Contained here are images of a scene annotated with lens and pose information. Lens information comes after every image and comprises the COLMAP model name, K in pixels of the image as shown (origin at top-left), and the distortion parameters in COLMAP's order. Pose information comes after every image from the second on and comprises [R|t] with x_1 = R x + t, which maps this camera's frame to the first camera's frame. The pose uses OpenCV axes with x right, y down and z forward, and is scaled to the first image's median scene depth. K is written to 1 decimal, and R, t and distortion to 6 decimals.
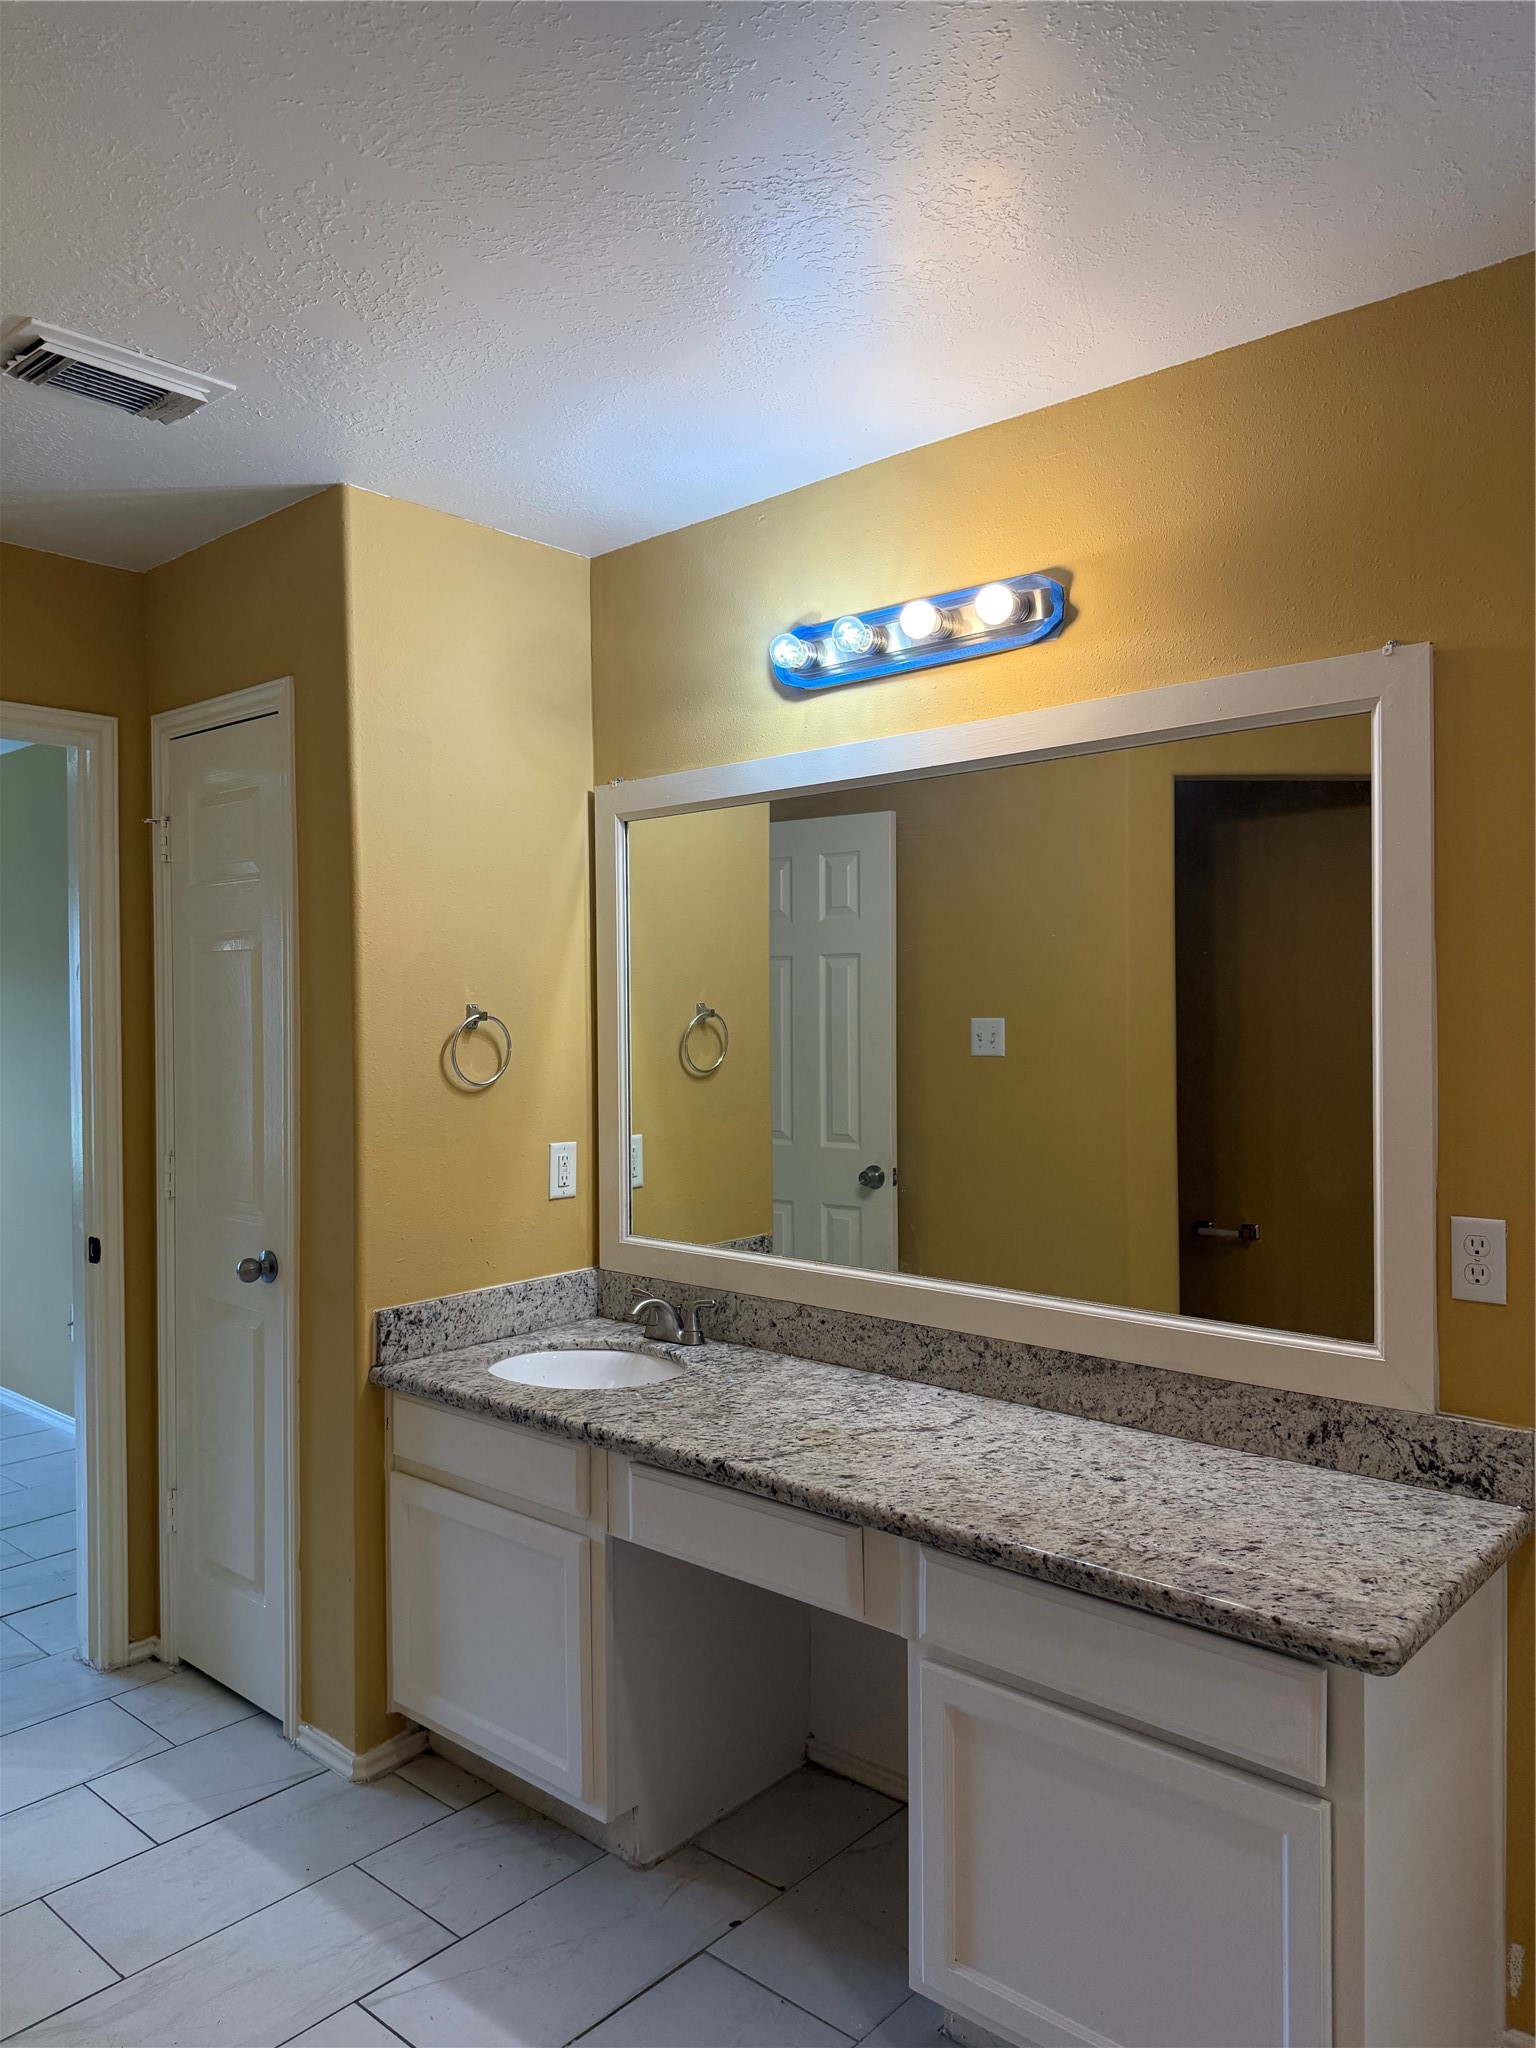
lens RADIAL K [[1462.6, 0, 772.8], [0, 1462.6, 1021.4], [0, 0, 1]] dist [0.010688, 0.008552]
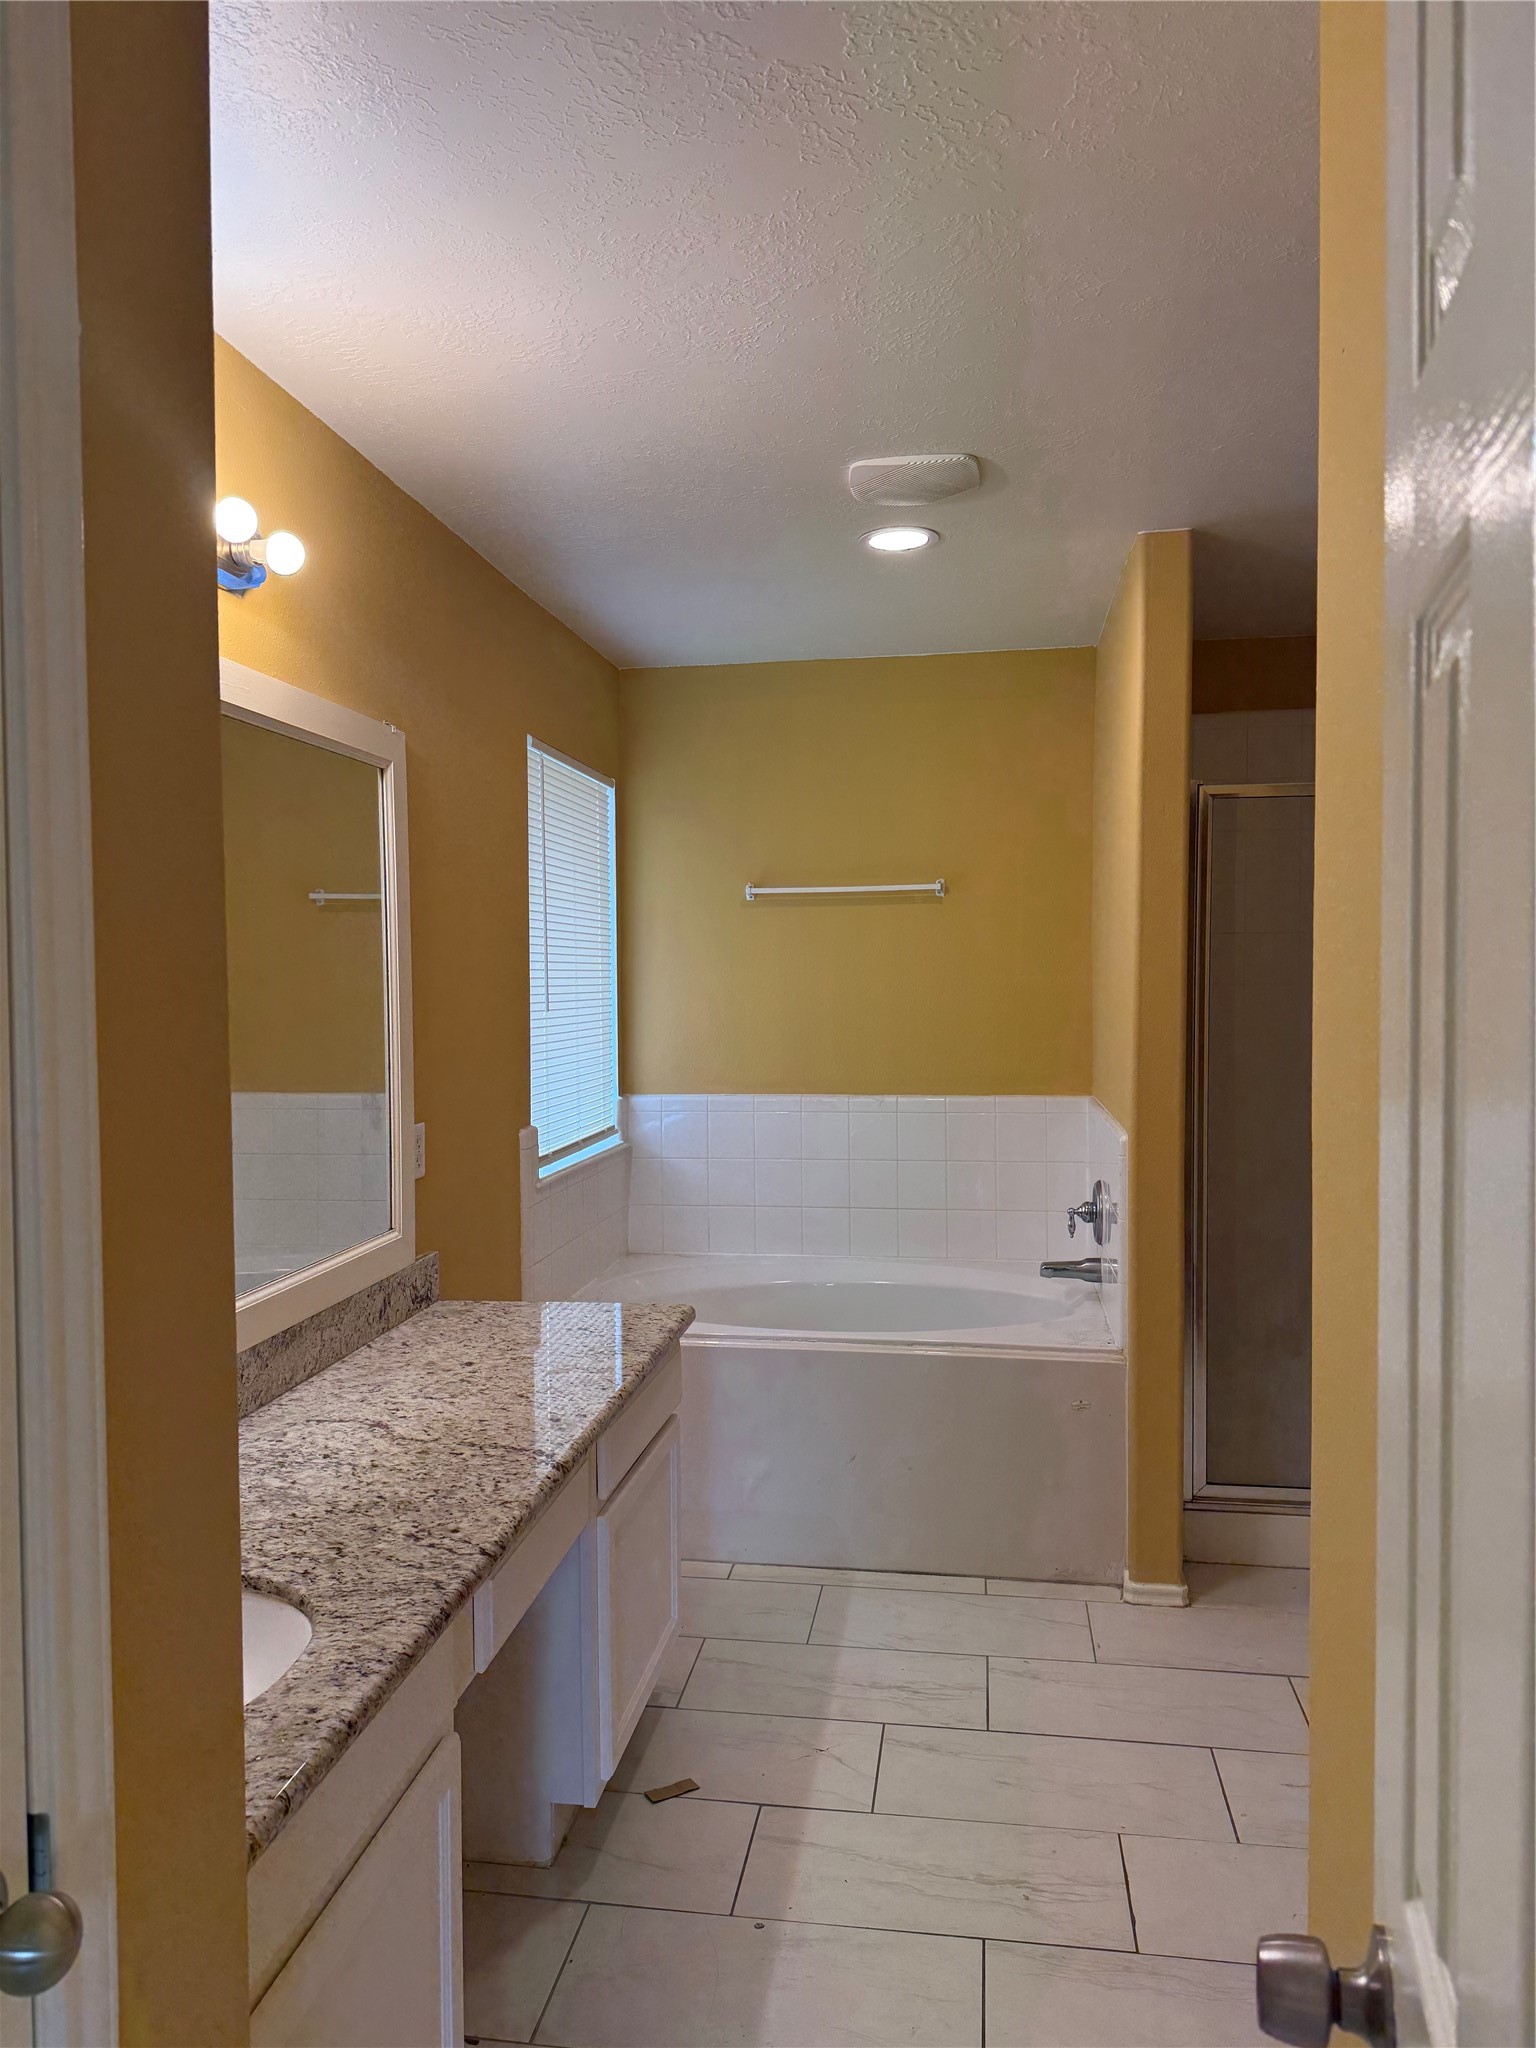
lens RADIAL K [[1462.6, 0, 769.7], [0, 1462.6, 1022.5], [0, 0, 1]] dist [0.010688, 0.008552]
pose [[-0.559624, -0.021414, 0.828470, -0.843596], [0.018036, 0.999115, 0.038008, -0.018303], [-0.828551, 0.036213, -0.558742, 1.332338]]
